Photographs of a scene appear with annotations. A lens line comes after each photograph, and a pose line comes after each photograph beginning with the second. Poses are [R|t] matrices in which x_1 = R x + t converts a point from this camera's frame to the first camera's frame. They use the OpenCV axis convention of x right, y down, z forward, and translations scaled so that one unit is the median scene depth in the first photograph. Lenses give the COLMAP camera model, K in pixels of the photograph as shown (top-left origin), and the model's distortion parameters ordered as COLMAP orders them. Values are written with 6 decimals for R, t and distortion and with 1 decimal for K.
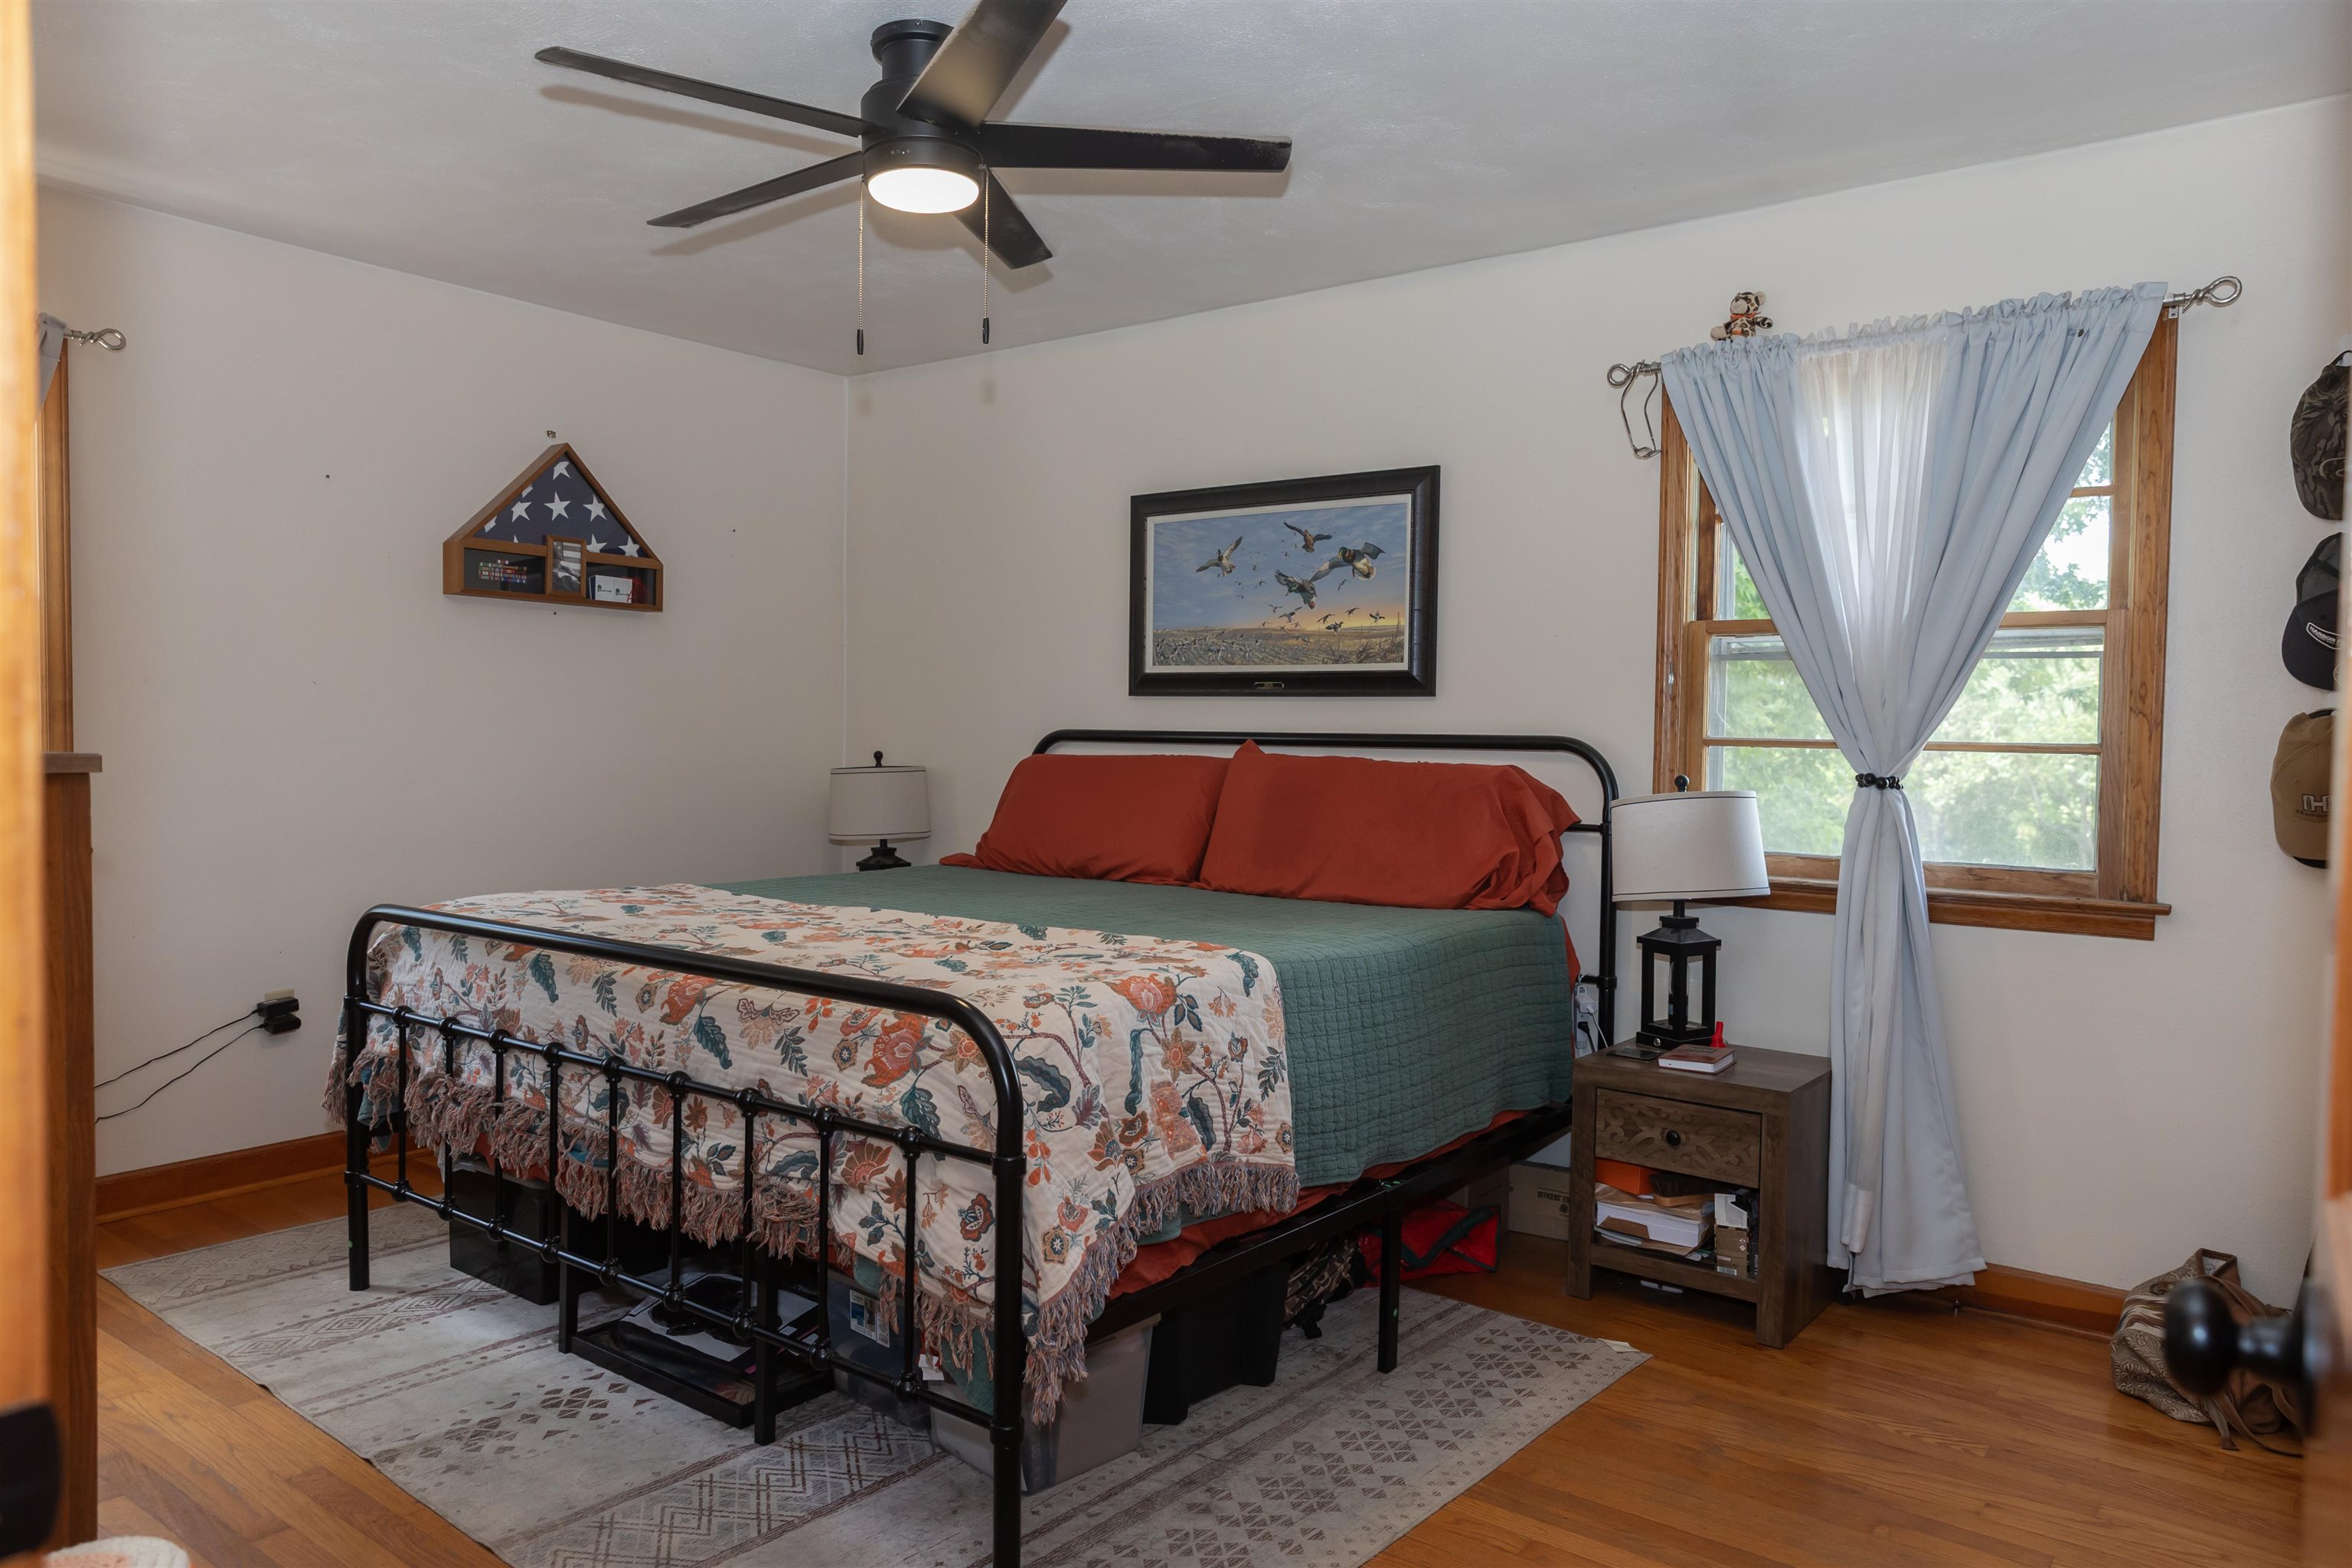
lens RADIAL K [[1544.7, 0, 1176.0], [0, 1544.7, 784.0], [0, 0, 1]] dist [0.019240, -0.003815]
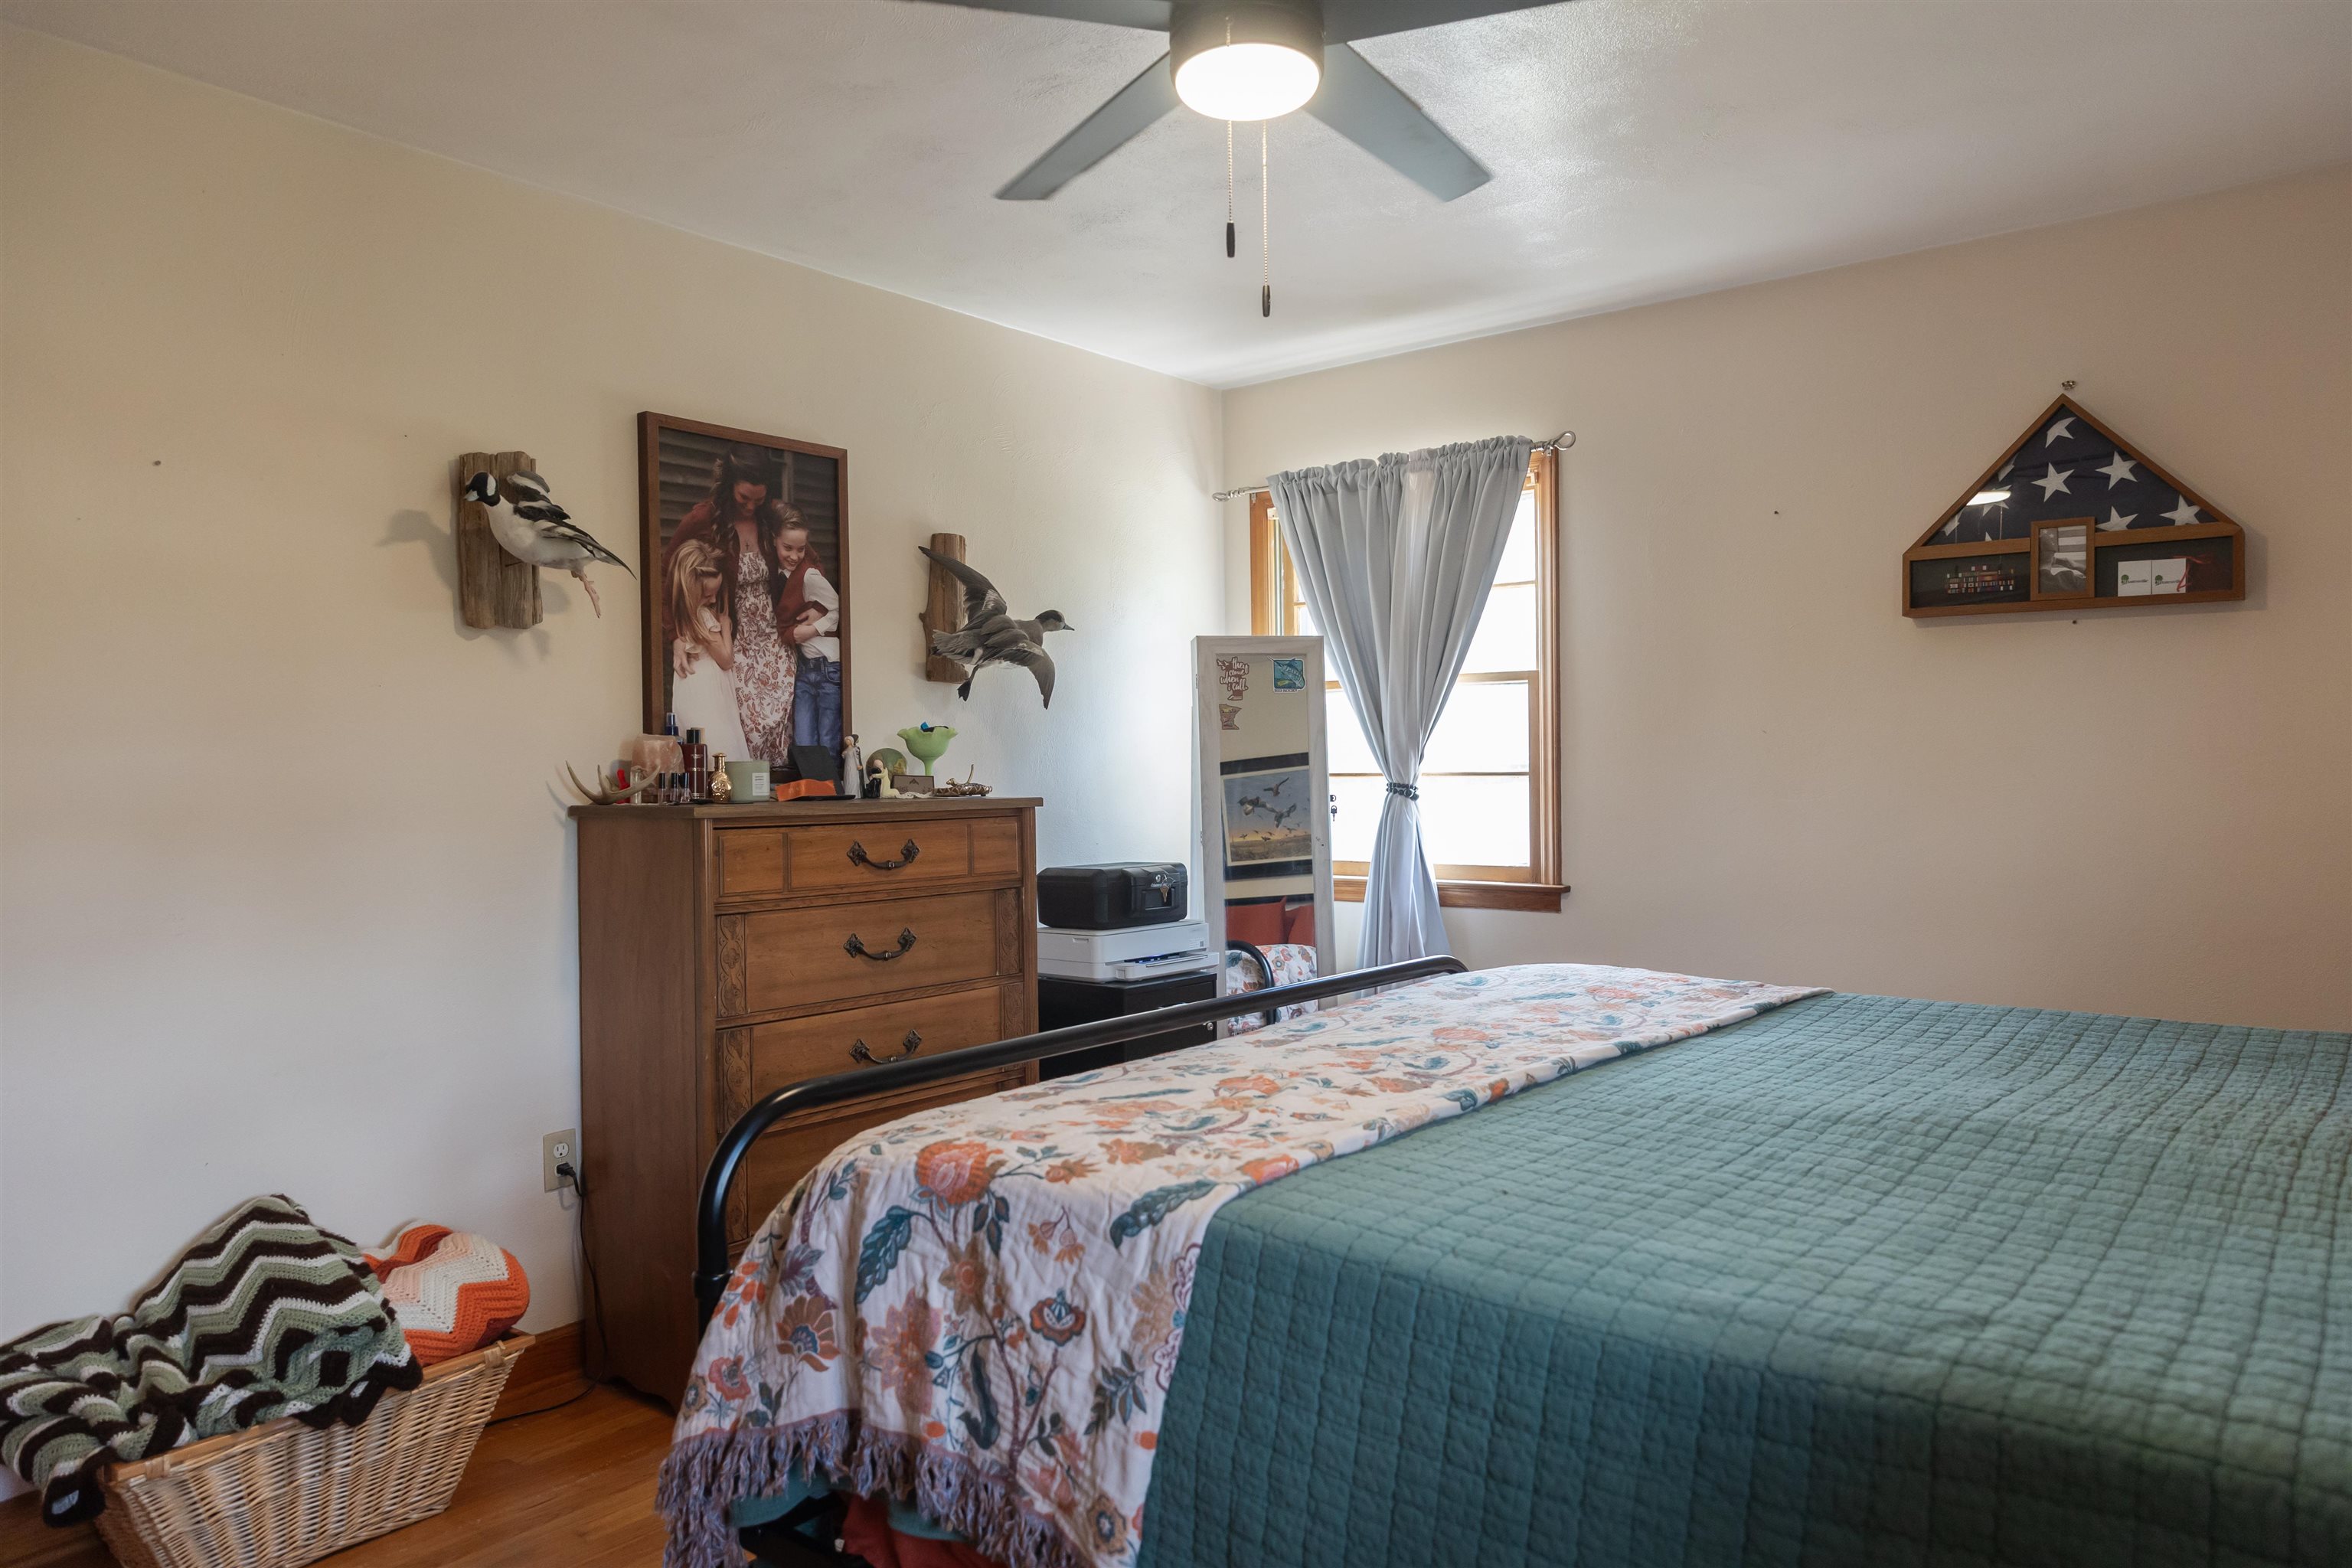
lens RADIAL K [[1544.7, 0, 1176.0], [0, 1544.7, 784.0], [0, 0, 1]] dist [0.019240, -0.003815]
pose [[-0.009270, -0.000289, -0.999957, 0.372686], [-0.027013, 0.999635, -0.000038, -0.021745], [0.999592, 0.027012, -0.009275, 0.610364]]
